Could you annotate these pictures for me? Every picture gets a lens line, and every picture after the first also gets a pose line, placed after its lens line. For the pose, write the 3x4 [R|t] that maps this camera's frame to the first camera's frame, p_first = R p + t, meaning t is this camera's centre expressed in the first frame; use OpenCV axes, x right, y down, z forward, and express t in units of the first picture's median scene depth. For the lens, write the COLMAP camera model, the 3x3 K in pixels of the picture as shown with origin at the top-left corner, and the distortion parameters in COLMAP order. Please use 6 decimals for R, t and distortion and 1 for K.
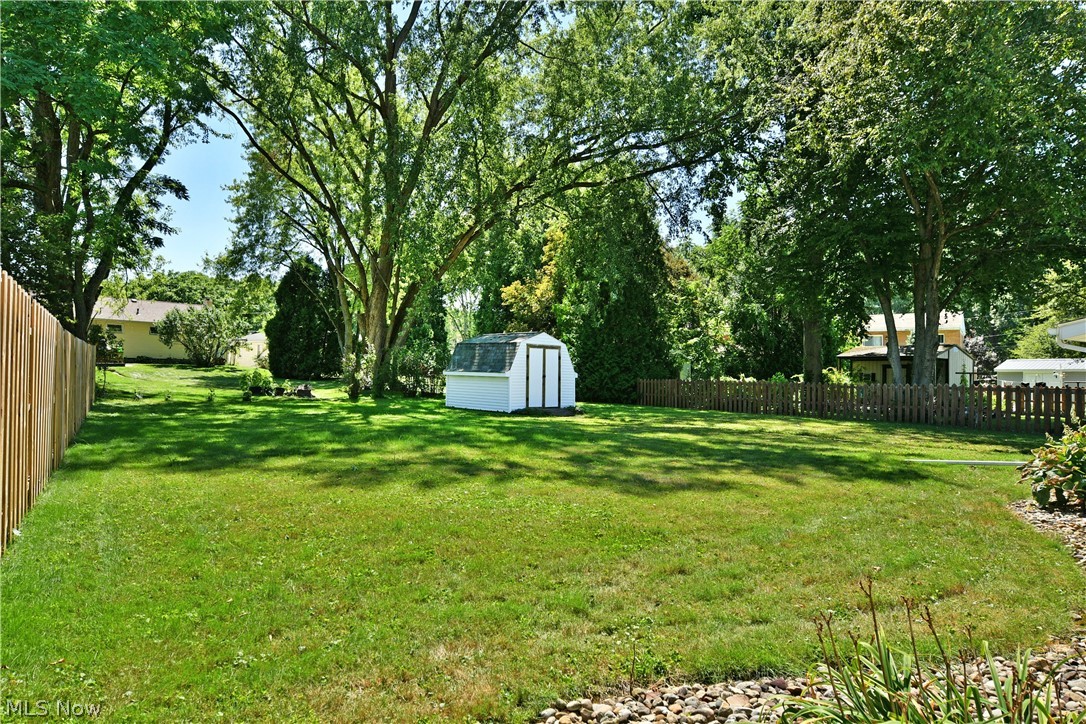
lens RADIAL K [[650.5, 0, 542.7], [0, 650.5, 362.5], [0, 0, 1]] dist [-0.011852, -0.006966]
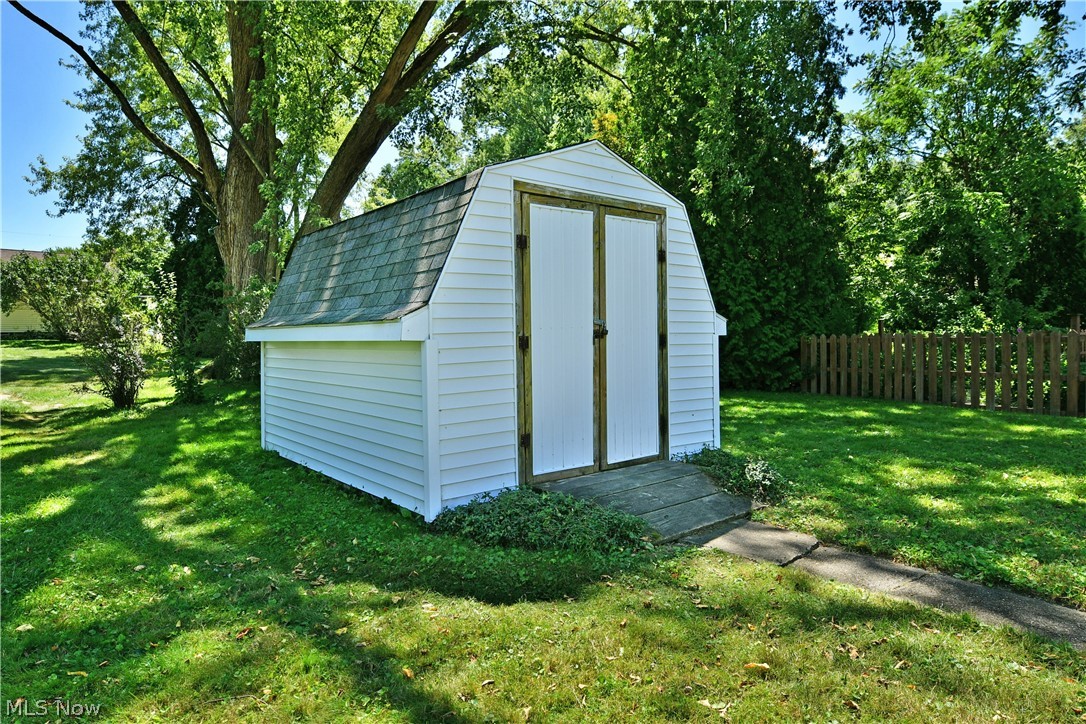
lens RADIAL K [[650.5, 0, 541.1], [0, 650.5, 362.0], [0, 0, 1]] dist [-0.011852, -0.006966]
pose [[0.997582, -0.026098, -0.064415, -0.003898], [0.029341, 0.998322, 0.049922, 0.018766], [0.063004, -0.051691, 0.996674, 0.767613]]
